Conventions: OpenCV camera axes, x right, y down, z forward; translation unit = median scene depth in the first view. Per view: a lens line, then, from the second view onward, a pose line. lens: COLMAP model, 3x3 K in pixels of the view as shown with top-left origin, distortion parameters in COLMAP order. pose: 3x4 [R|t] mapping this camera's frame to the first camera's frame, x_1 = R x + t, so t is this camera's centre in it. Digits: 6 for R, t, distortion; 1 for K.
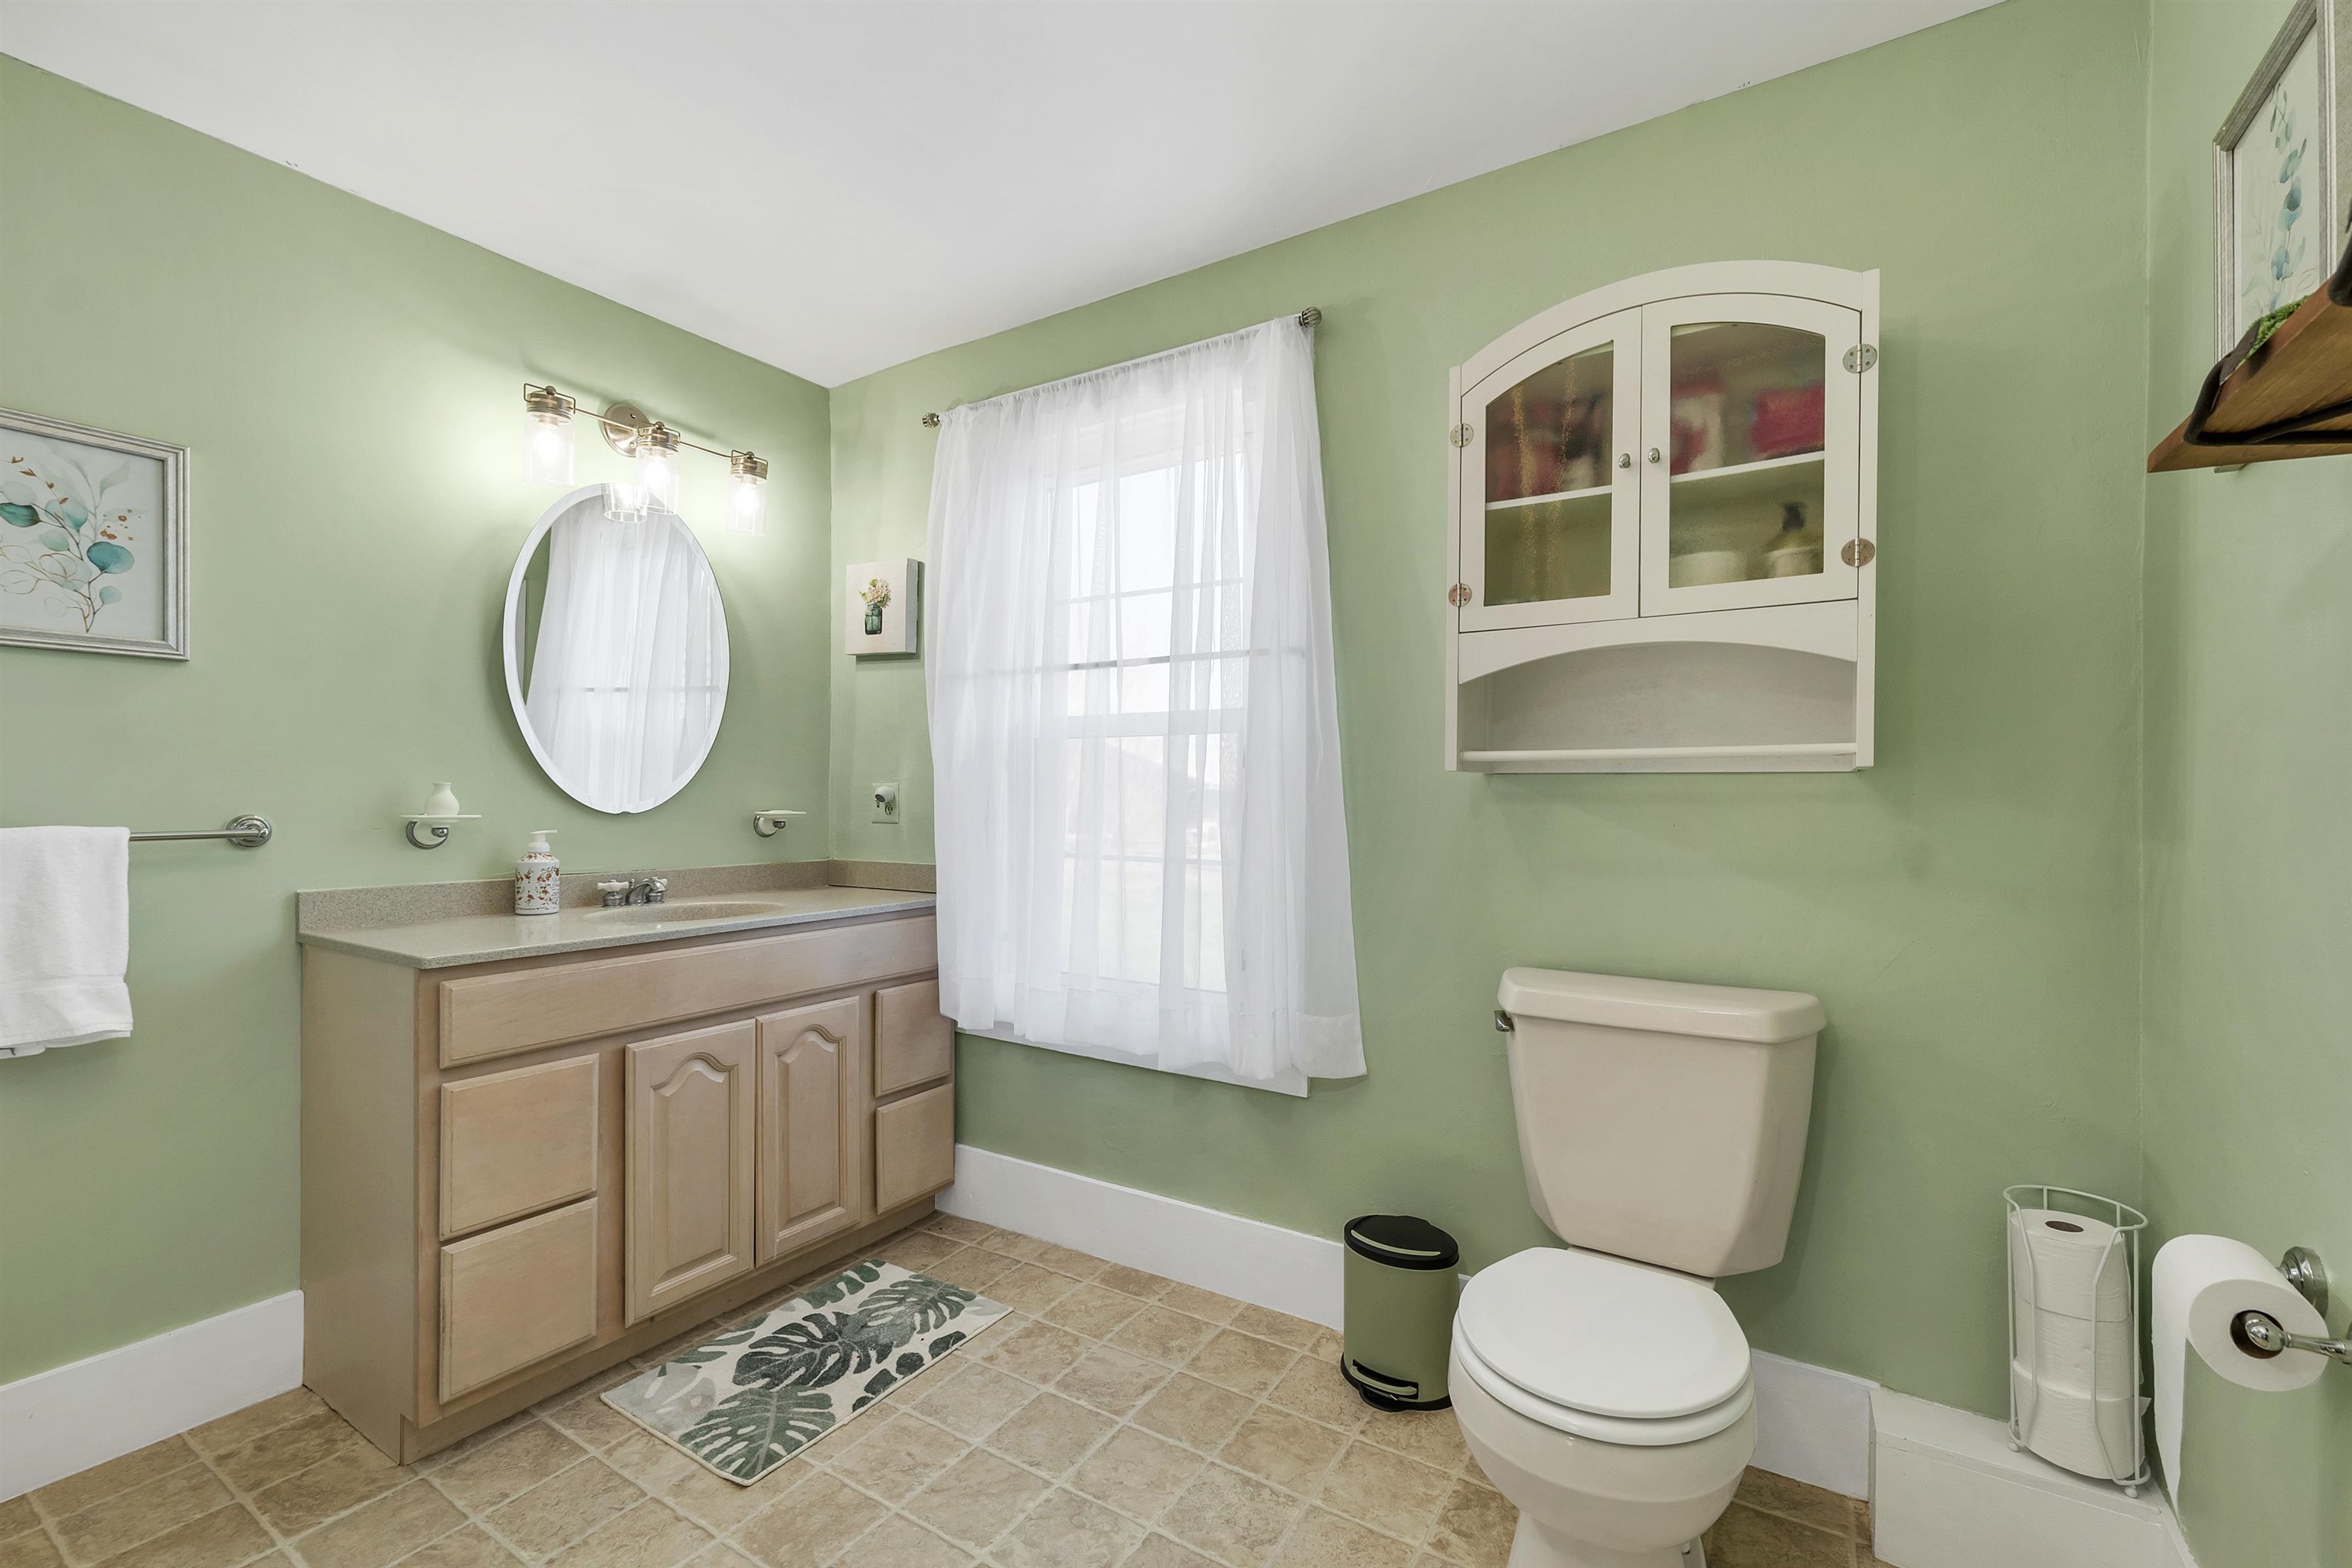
lens RADIAL K [[984.4, 0, 1180.3], [0, 984.4, 795.2], [0, 0, 1]] dist [-0.001255, 0.000814]
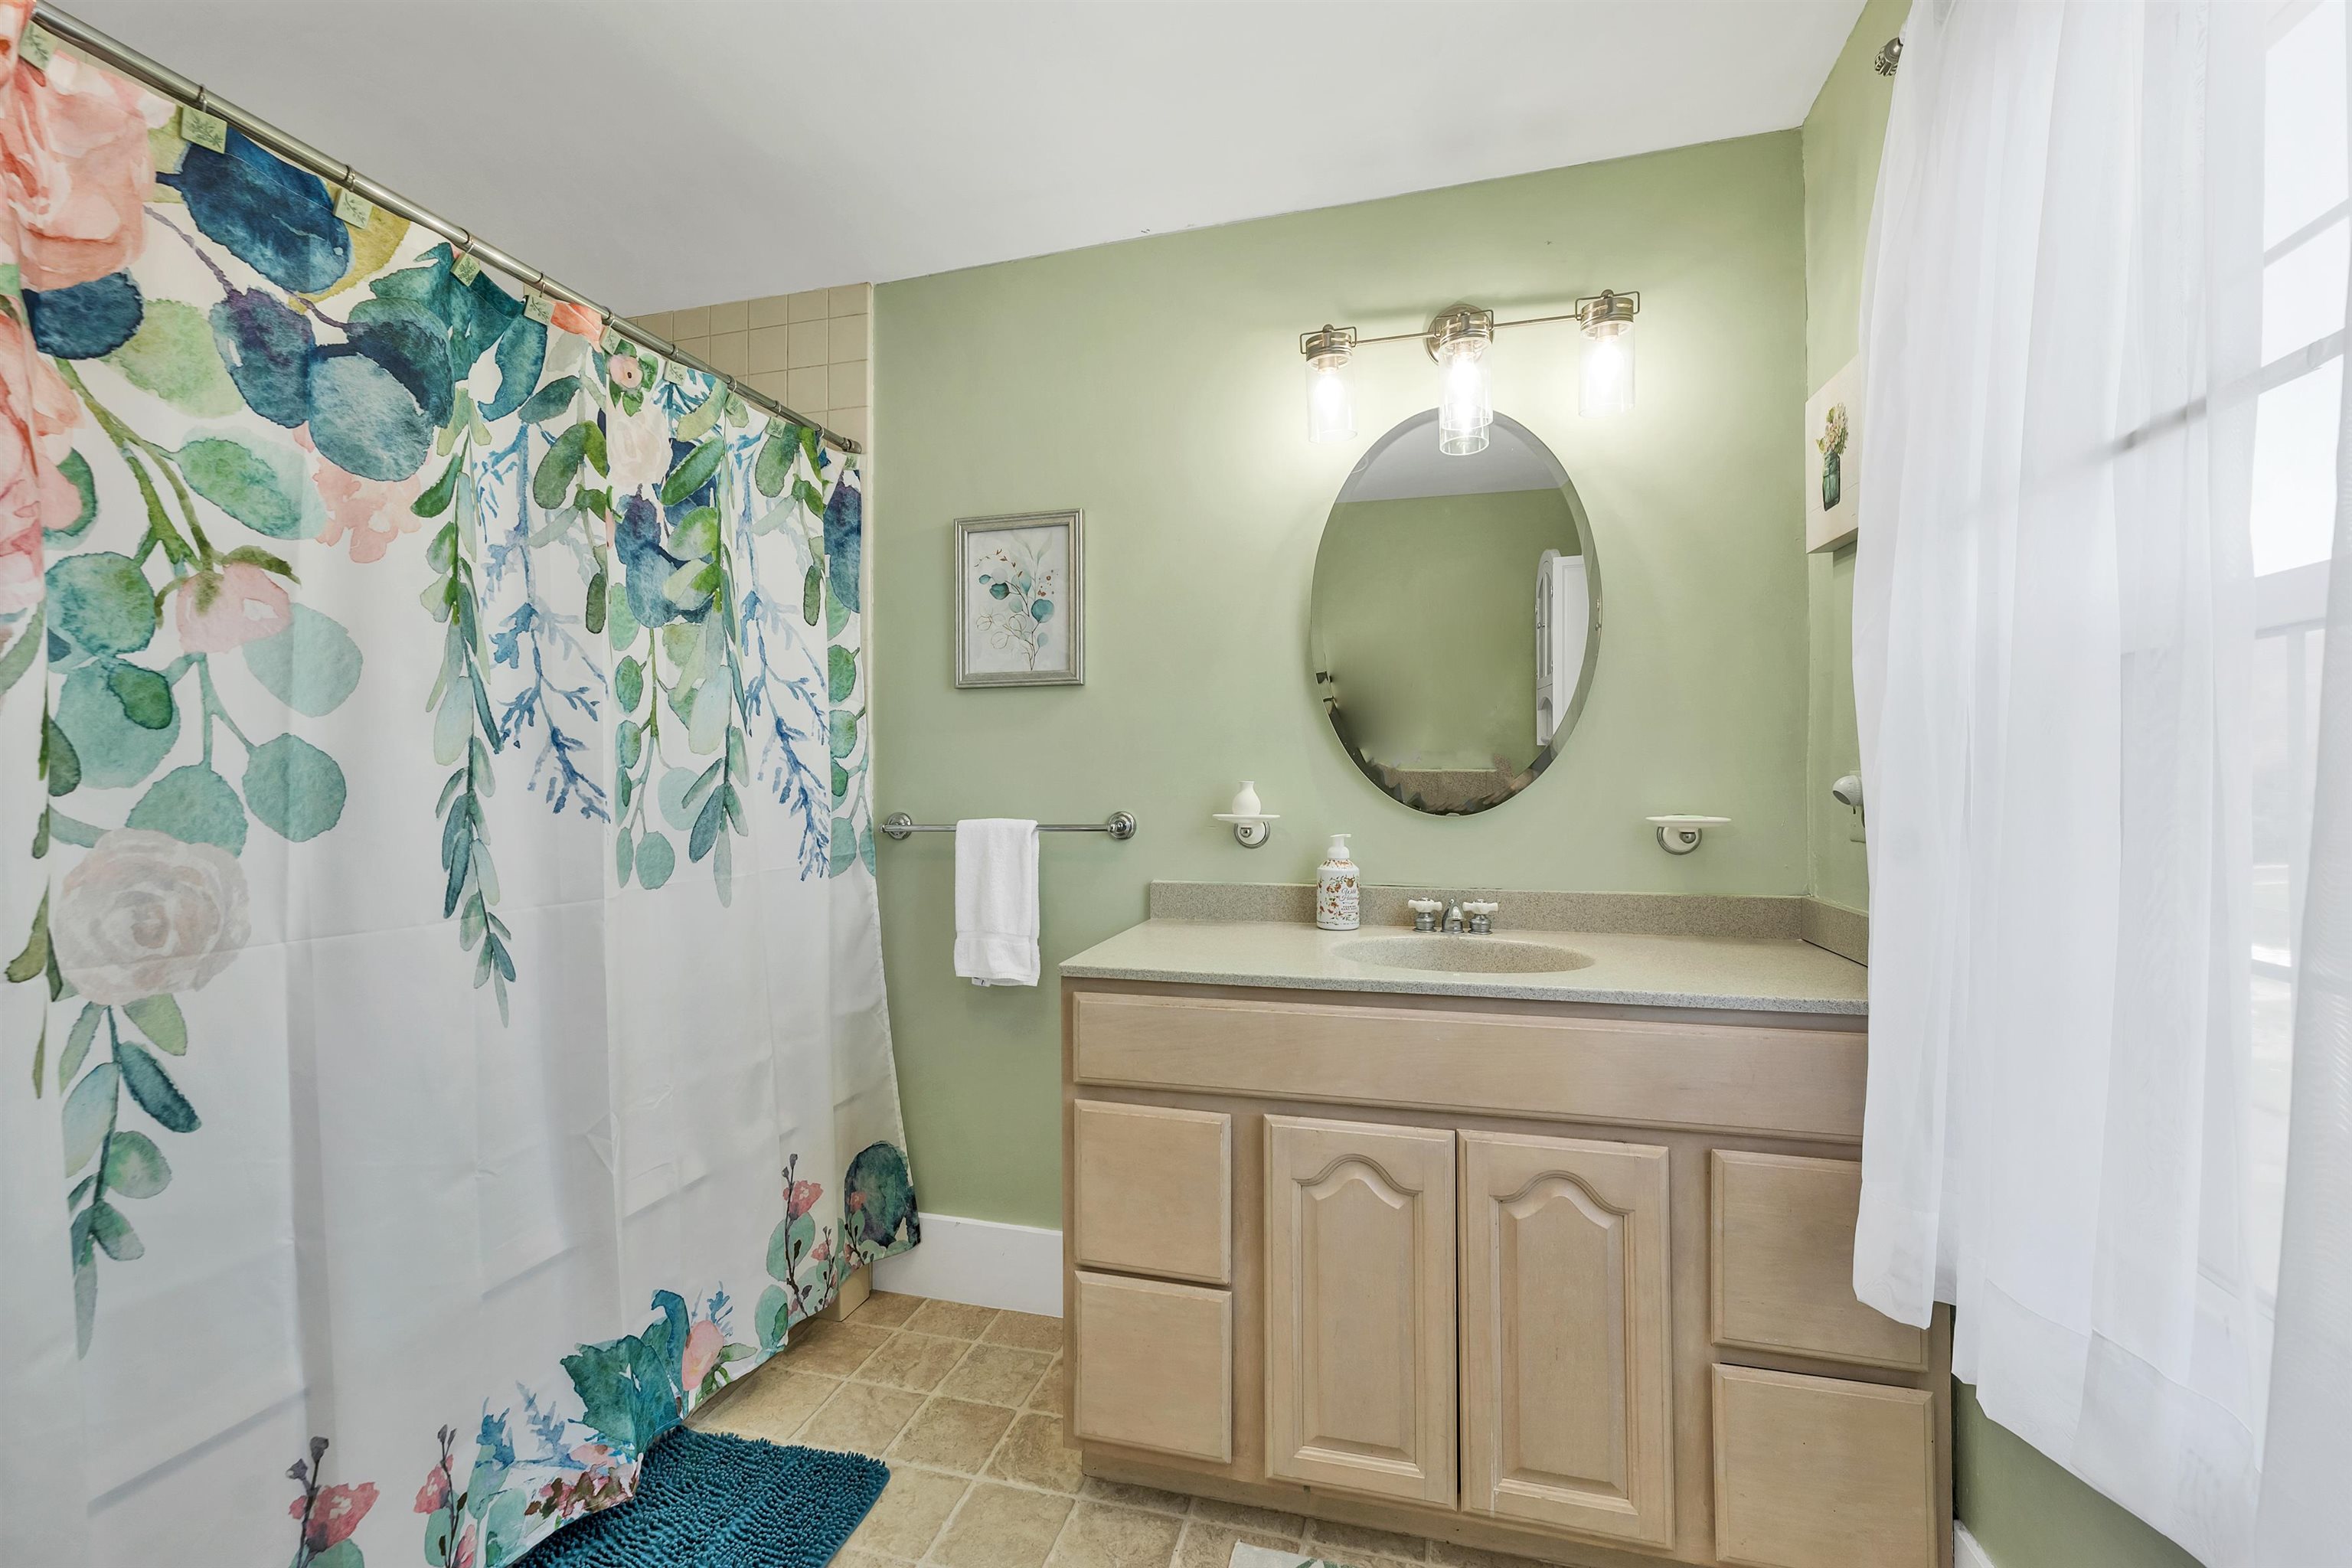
lens RADIAL K [[984.4, 0, 1177.8], [0, 984.4, 777.3], [0, 0, 1]] dist [-0.001255, 0.000814]
pose [[0.291929, -0.012272, -0.956361, 0.159845], [0.006480, 0.999920, -0.010853, -0.006601], [0.956418, -0.003029, 0.291985, 0.660461]]
